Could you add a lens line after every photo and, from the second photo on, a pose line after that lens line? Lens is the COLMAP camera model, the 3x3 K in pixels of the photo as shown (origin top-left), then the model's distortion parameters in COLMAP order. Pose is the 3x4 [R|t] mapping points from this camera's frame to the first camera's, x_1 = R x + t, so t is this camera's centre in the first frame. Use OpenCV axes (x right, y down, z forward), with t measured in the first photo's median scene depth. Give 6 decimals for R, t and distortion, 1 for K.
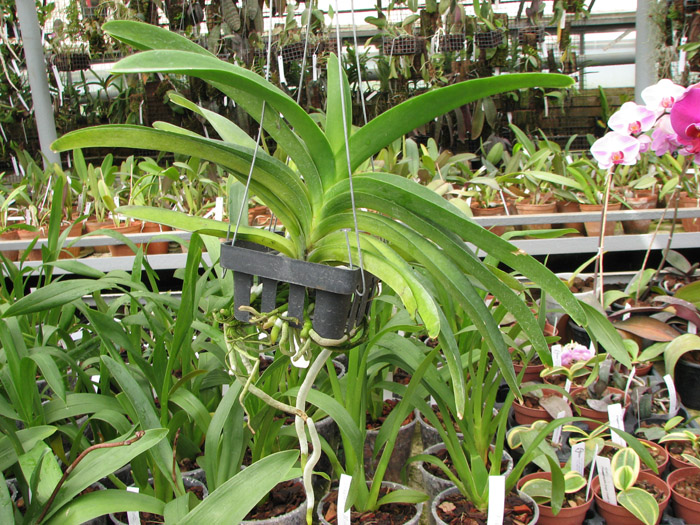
lens RADIAL K [[745.2, 0, 345.6], [0, 745.2, 296.7], [0, 0, 1]] dist [-0.216598, 0.284105]
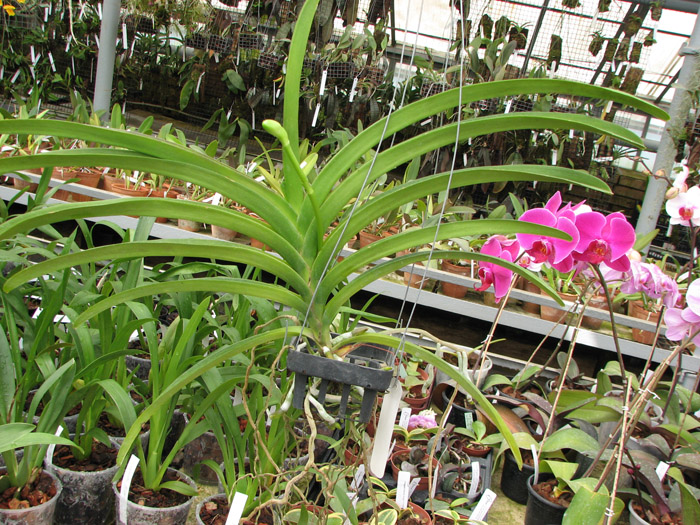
lens RADIAL K [[745.2, 0, 345.6], [0, 745.2, 296.7], [0, 0, 1]] dist [-0.216598, 0.284105]
pose [[0.958233, 0.280828, -0.054084, 0.133722], [-0.280409, 0.959758, 0.015338, -0.057524], [0.056215, 0.000468, 0.998419, -0.096440]]
